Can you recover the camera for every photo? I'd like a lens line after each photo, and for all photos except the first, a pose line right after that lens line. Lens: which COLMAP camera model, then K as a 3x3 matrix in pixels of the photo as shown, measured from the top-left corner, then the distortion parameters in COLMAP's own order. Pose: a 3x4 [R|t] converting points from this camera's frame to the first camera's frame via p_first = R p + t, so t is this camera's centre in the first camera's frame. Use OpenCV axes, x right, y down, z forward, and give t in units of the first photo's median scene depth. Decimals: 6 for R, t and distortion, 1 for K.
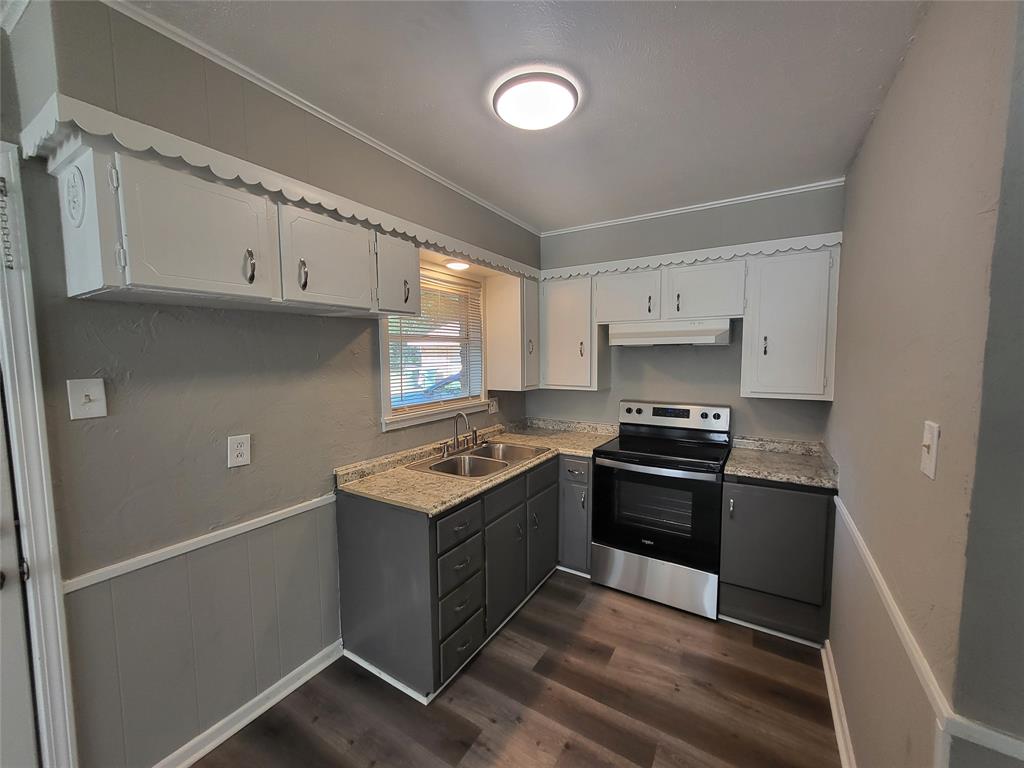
lens RADIAL K [[404.8, 0, 514.0], [0, 404.8, 386.6], [0, 0, 1]] dist [0.008469, -0.000426]
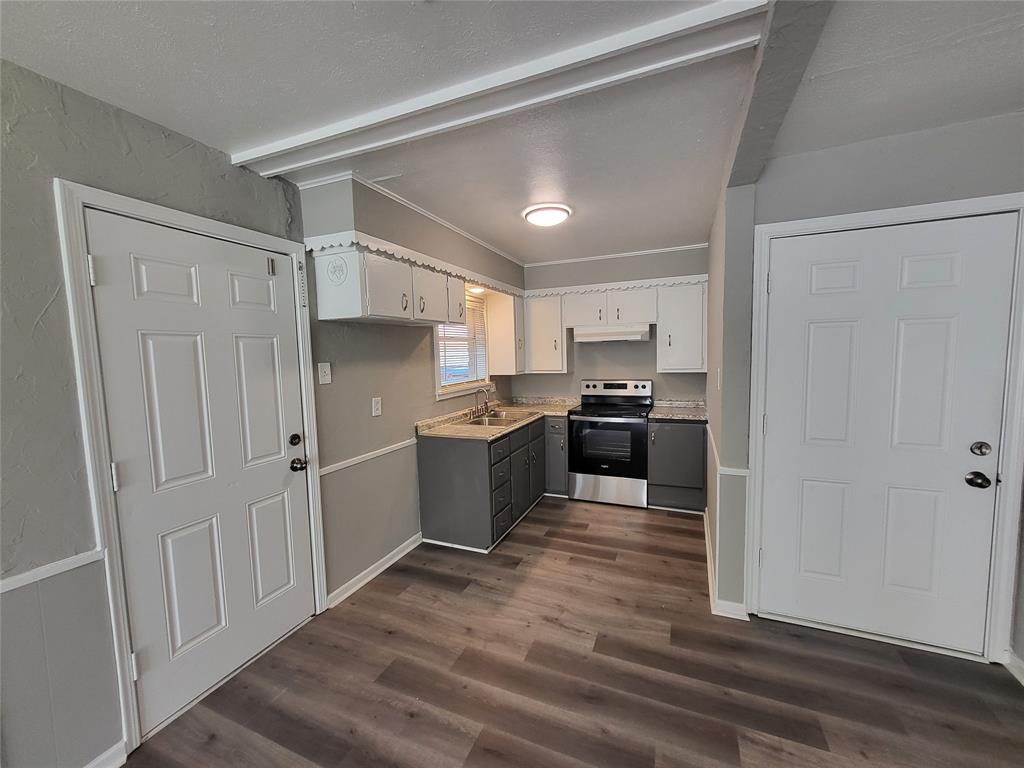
lens RADIAL K [[404.8, 0, 513.2], [0, 404.8, 383.3], [0, 0, 1]] dist [0.008469, -0.000426]
pose [[0.989075, -0.030536, 0.144212, -0.268213], [0.031594, 0.999488, -0.005047, 0.065327], [-0.143984, 0.009548, 0.989534, -0.570574]]
